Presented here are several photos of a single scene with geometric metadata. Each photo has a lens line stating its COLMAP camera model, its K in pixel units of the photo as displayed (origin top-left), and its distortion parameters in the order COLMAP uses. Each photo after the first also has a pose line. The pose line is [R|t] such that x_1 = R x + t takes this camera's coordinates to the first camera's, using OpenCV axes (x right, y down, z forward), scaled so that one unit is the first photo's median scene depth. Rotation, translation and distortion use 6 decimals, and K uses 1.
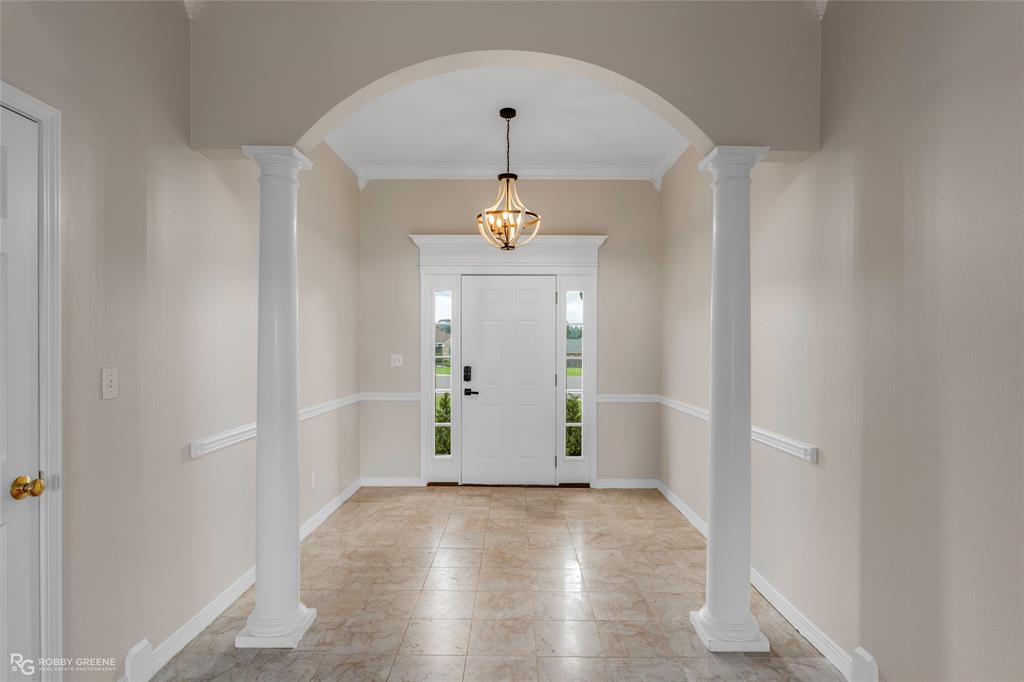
lens RADIAL K [[524.6, 0, 508.9], [0, 524.6, 347.7], [0, 0, 1]] dist [0.004727, 0.001379]
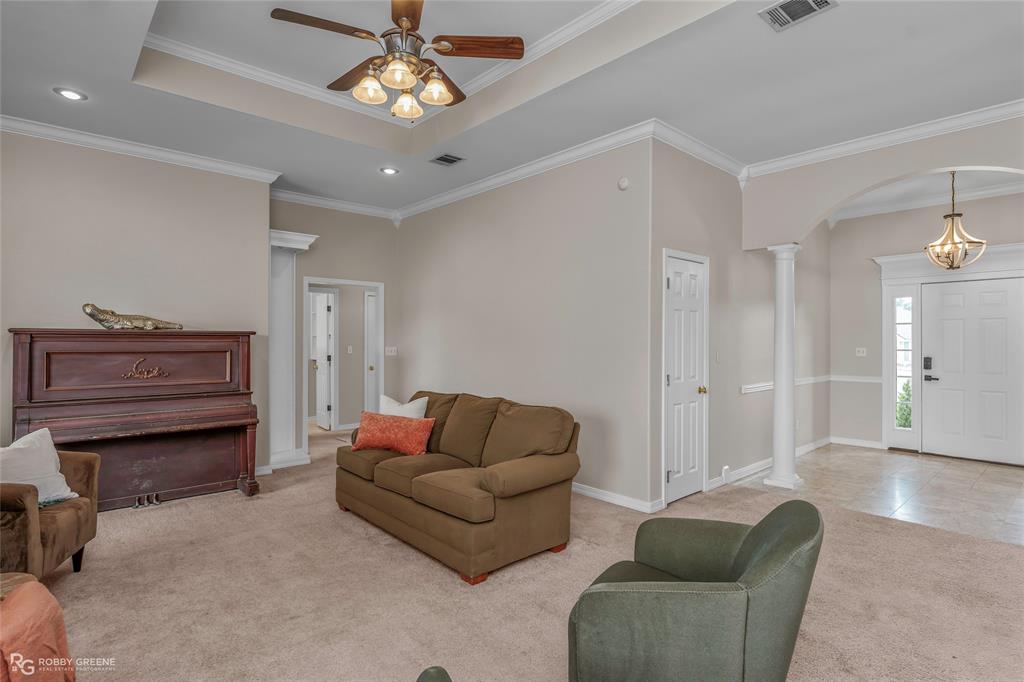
lens RADIAL K [[524.6, 0, 521.1], [0, 524.6, 346.3], [0, 0, 1]] dist [0.004727, 0.001379]
pose [[0.691071, 0.003806, -0.722777, 0.158952], [0.000361, 0.999984, 0.005611, 0.002251], [0.722787, -0.004138, 0.691059, -0.560851]]
